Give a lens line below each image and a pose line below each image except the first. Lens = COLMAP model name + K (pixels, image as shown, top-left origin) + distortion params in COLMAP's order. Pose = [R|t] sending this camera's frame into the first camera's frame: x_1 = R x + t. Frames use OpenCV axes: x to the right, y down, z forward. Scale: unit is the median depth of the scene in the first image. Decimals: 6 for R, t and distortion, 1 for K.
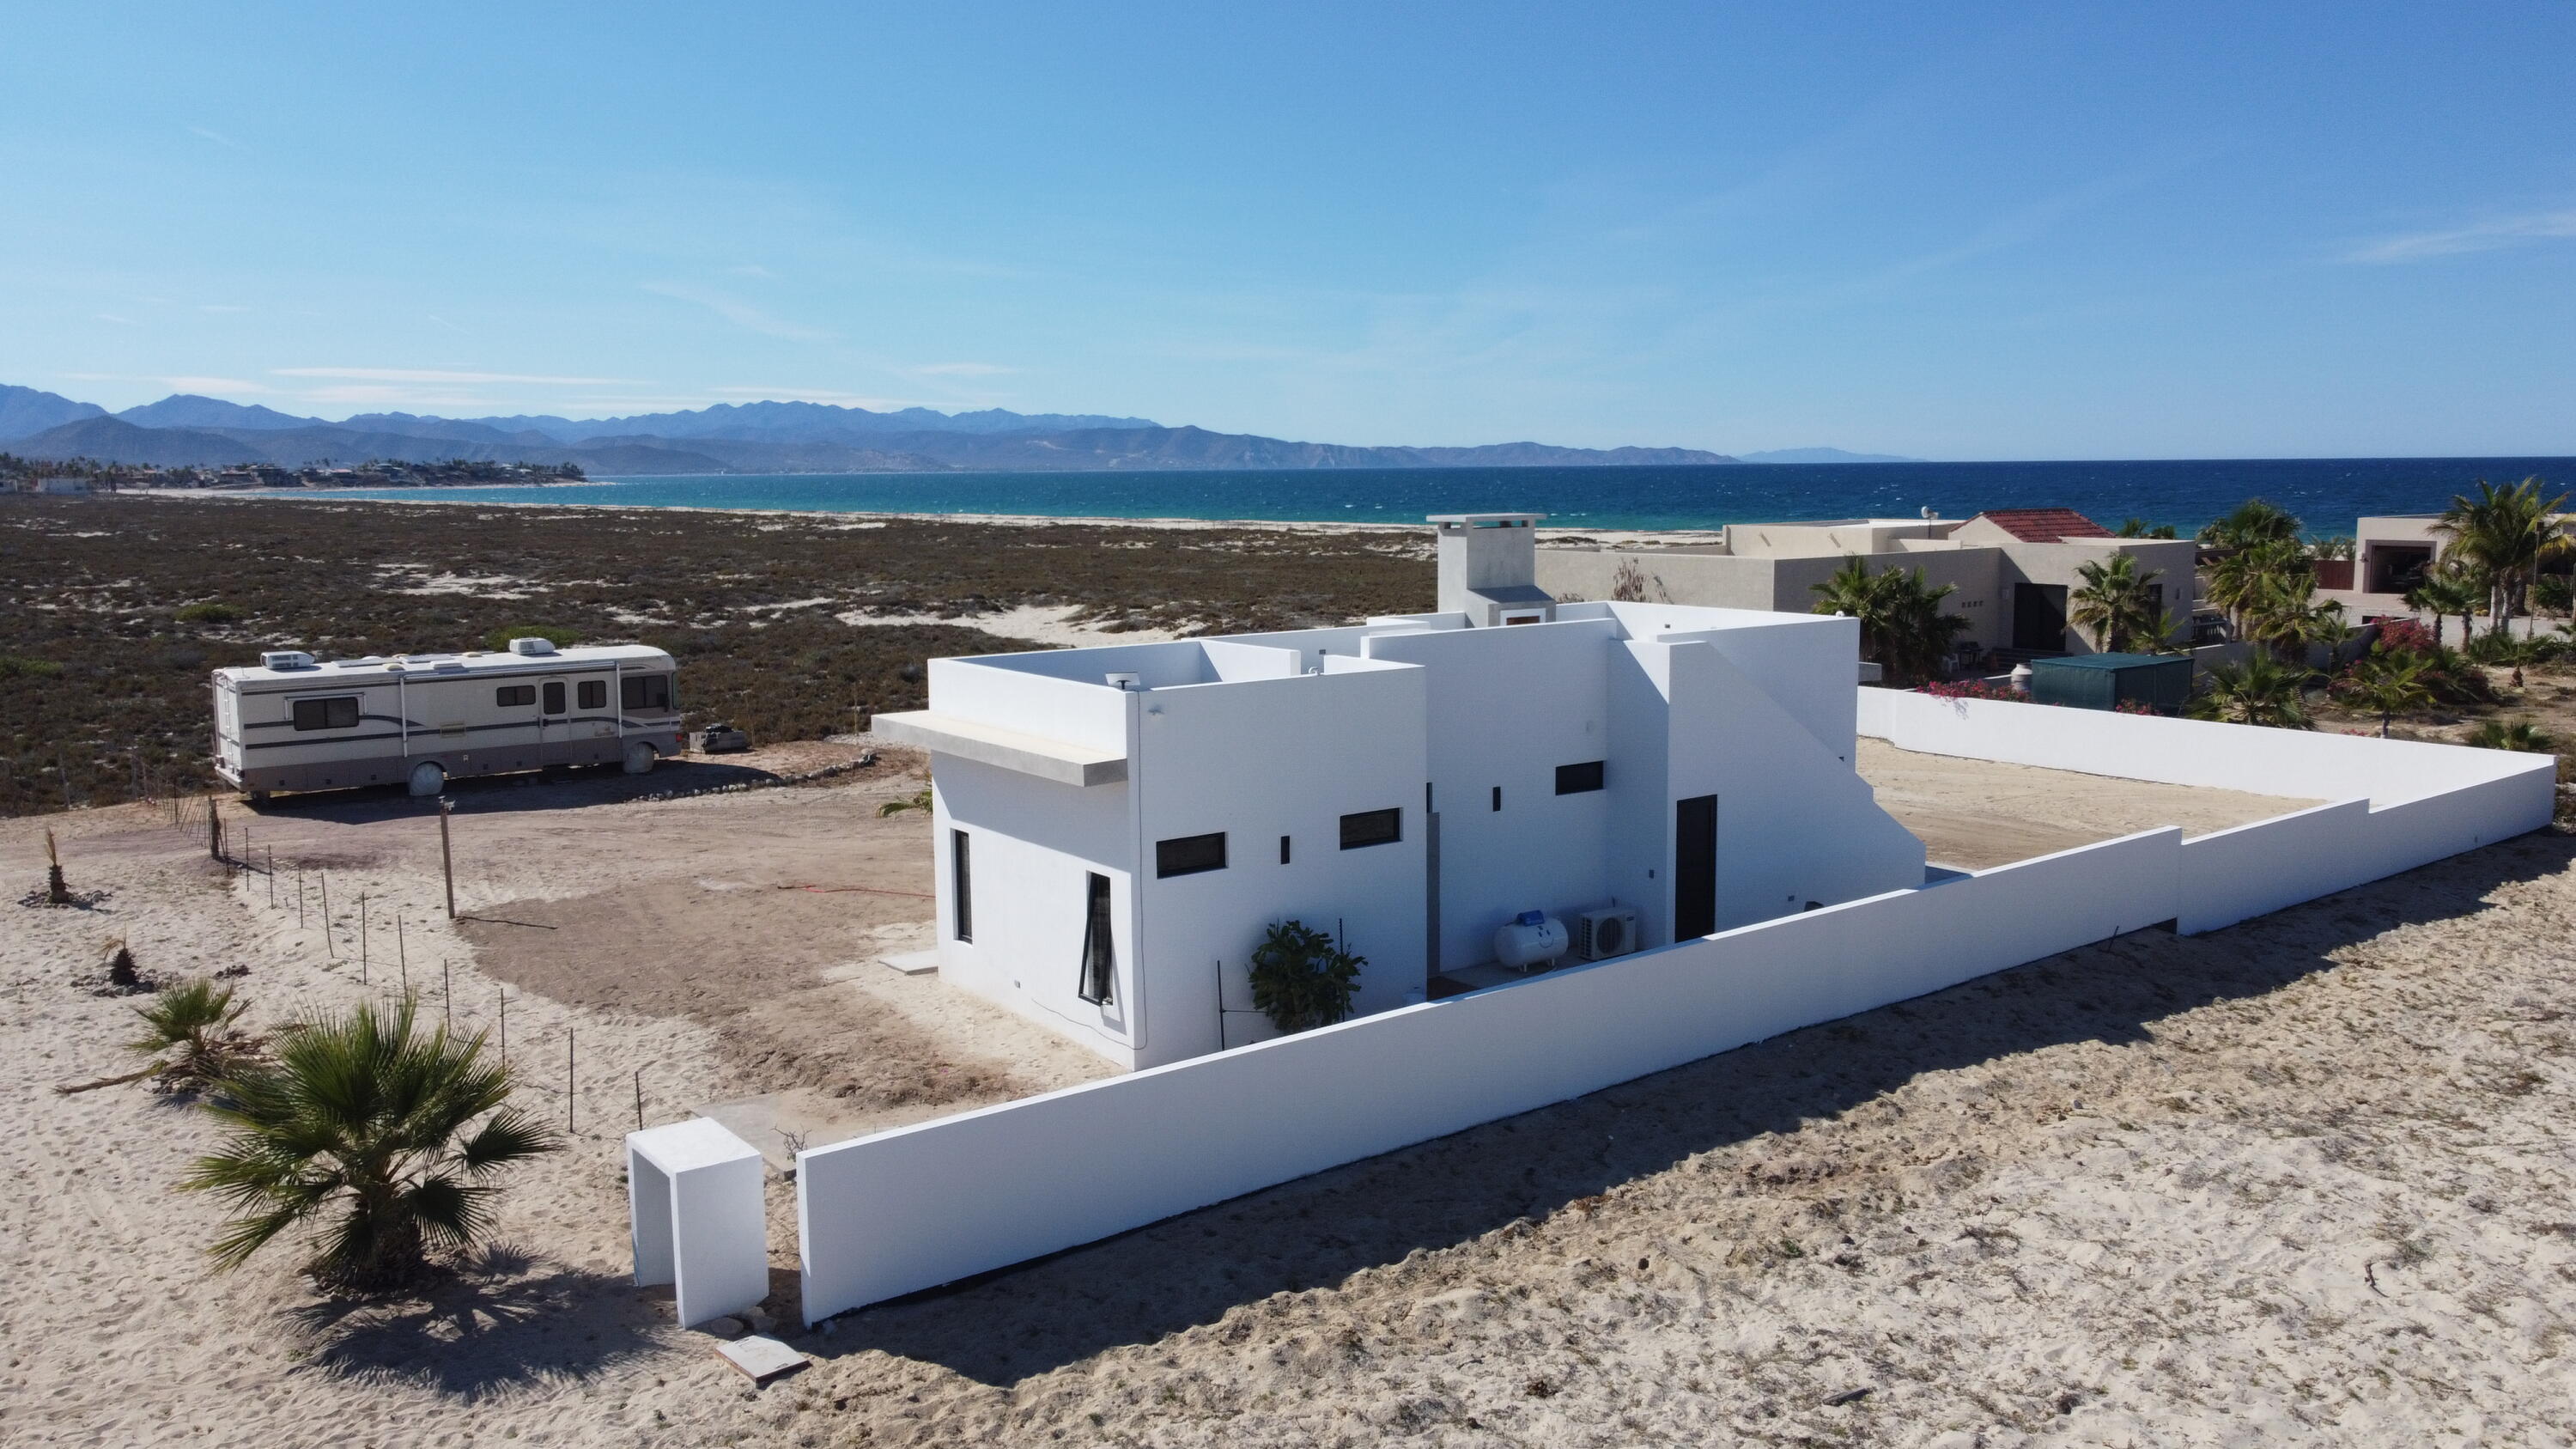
lens RADIAL K [[1959.8, 0, 1285.2], [0, 1959.8, 722.8], [0, 0, 1]] dist [-0.001797, -0.005402]
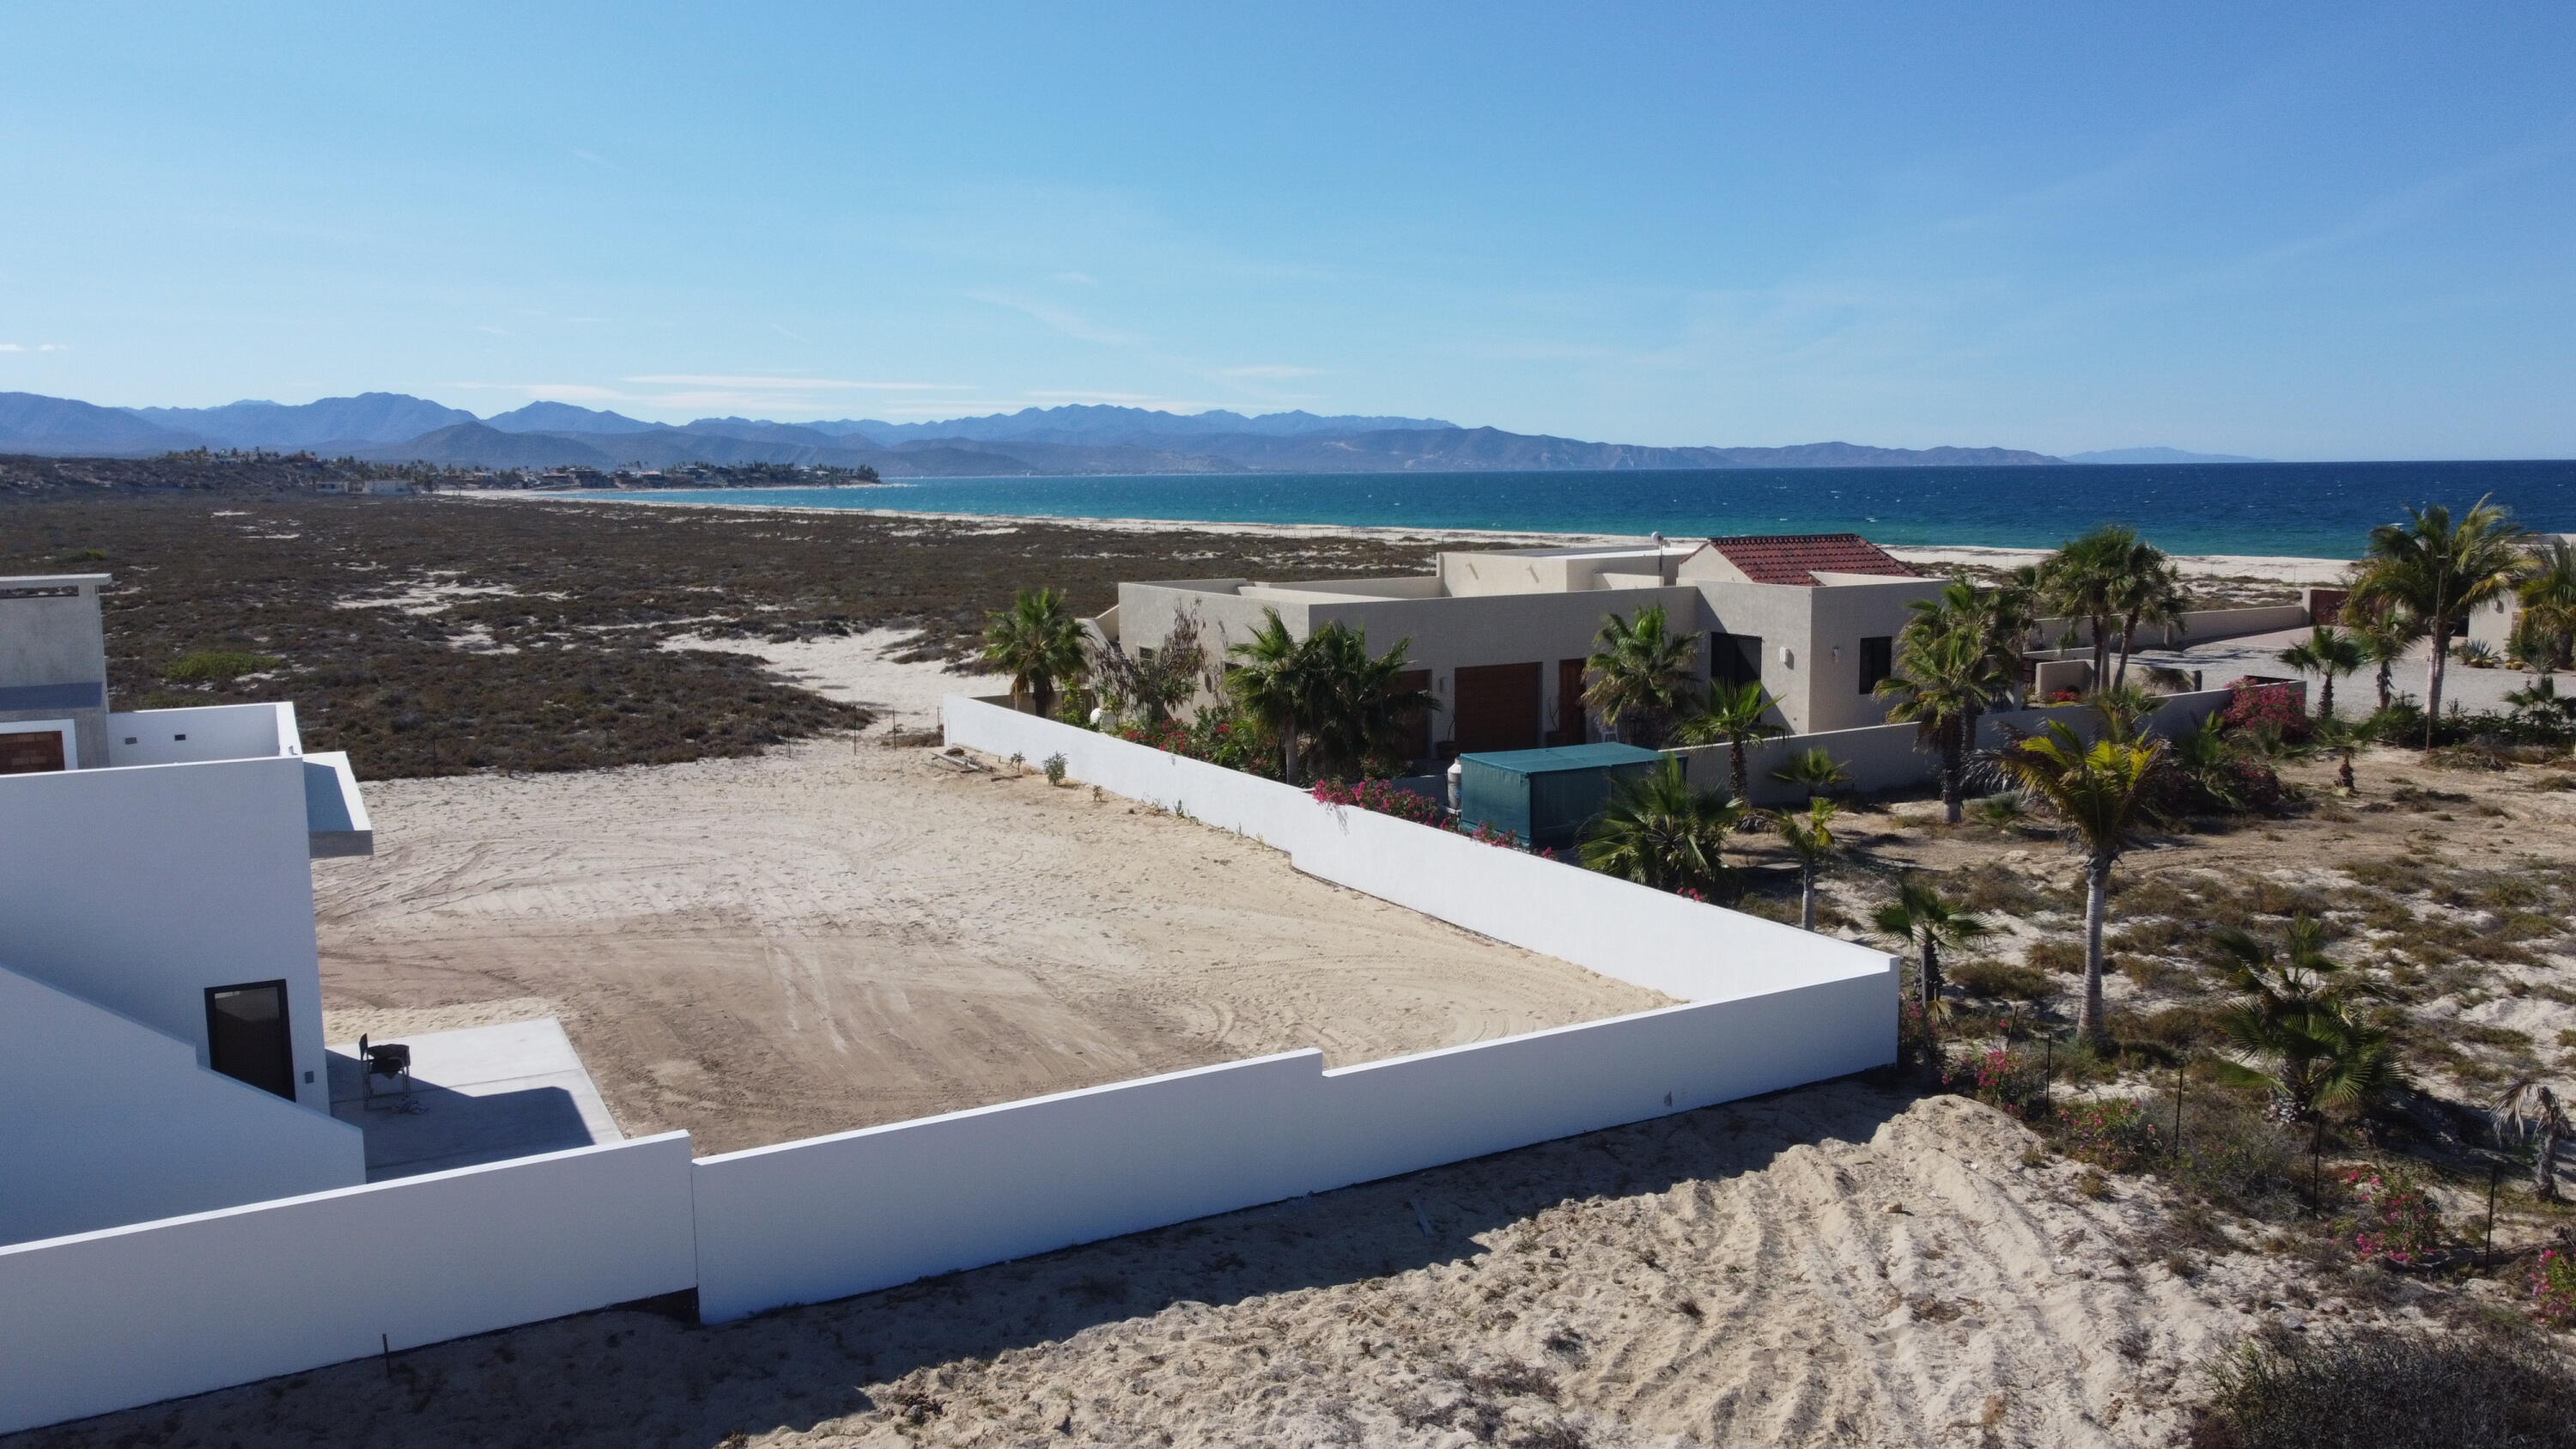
lens RADIAL K [[1959.8, 0, 1285.2], [0, 1959.8, 722.8], [0, 0, 1]] dist [-0.001797, -0.005402]
pose [[0.988658, 0.018304, -0.149066, 0.930717], [-0.018394, 0.999831, 0.000775, -0.094264], [0.149055, 0.001976, 0.988827, 0.586313]]
